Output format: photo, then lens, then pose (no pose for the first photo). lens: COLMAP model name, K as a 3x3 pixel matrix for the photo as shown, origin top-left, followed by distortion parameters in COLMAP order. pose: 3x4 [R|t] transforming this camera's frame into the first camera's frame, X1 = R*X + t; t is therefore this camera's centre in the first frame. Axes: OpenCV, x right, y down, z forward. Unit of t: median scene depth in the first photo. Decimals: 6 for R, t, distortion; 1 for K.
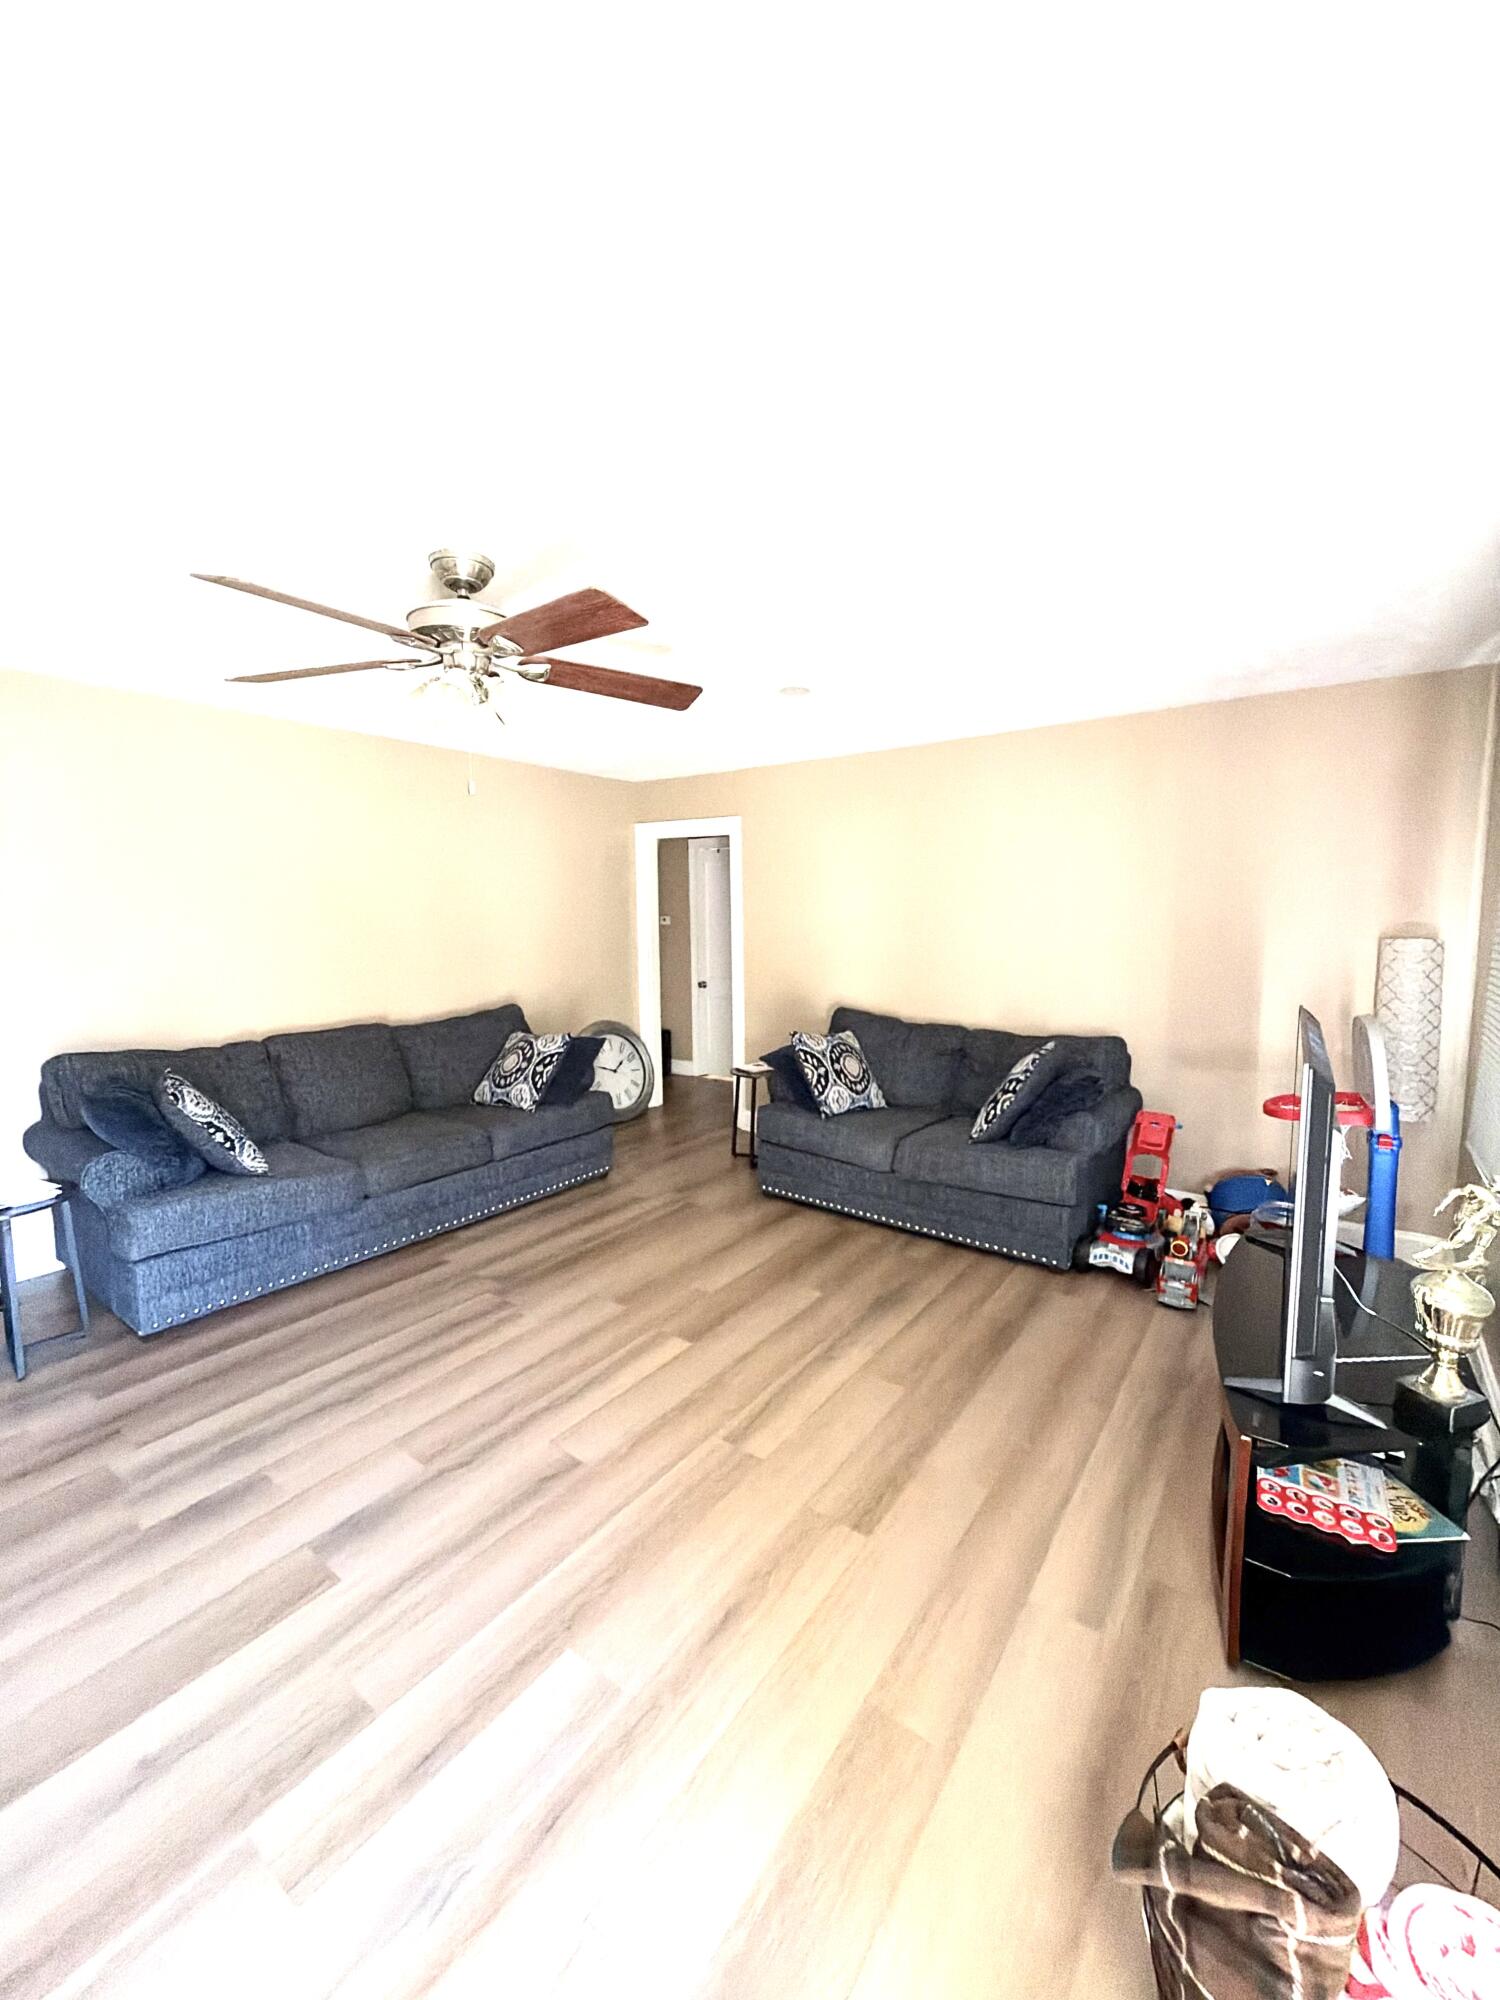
lens RADIAL K [[799.6, 0, 750.0], [0, 799.6, 1000.0], [0, 0, 1]] dist [0.000000, 0.000060]
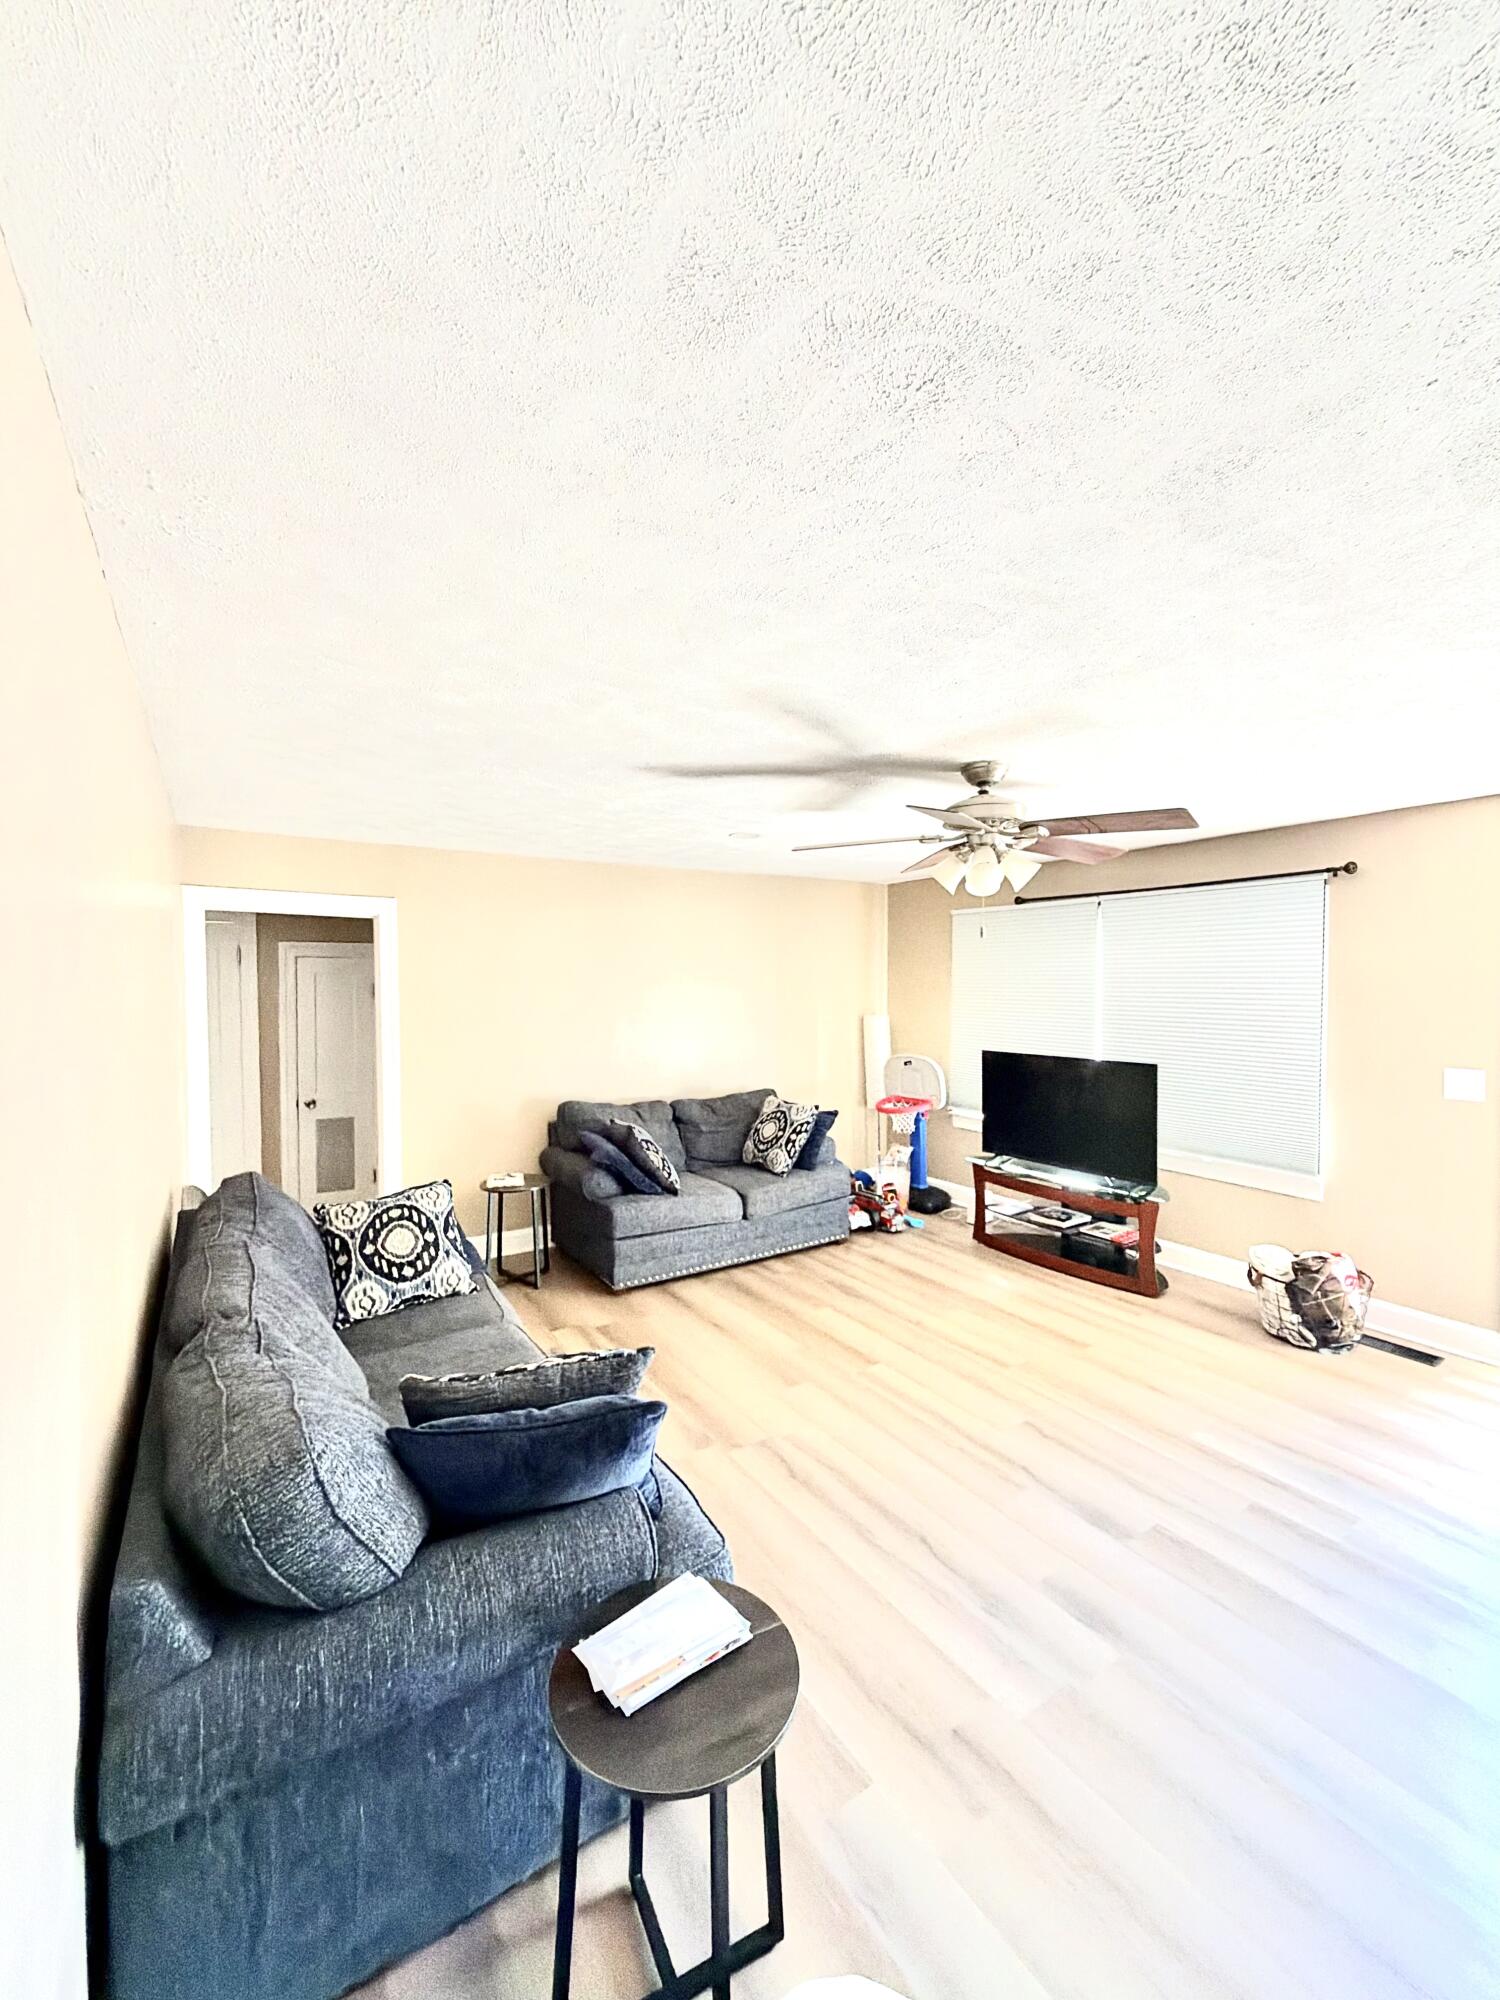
lens RADIAL K [[797.8, 0, 750.0], [0, 797.8, 1000.0], [0, 0, 1]] dist [0.000140, -0.000012]
pose [[0.338664, -0.021343, 0.940665, -1.137120], [0.106185, 0.994223, -0.015671, -0.117167], [-0.934897, 0.105191, 0.338974, 0.624110]]
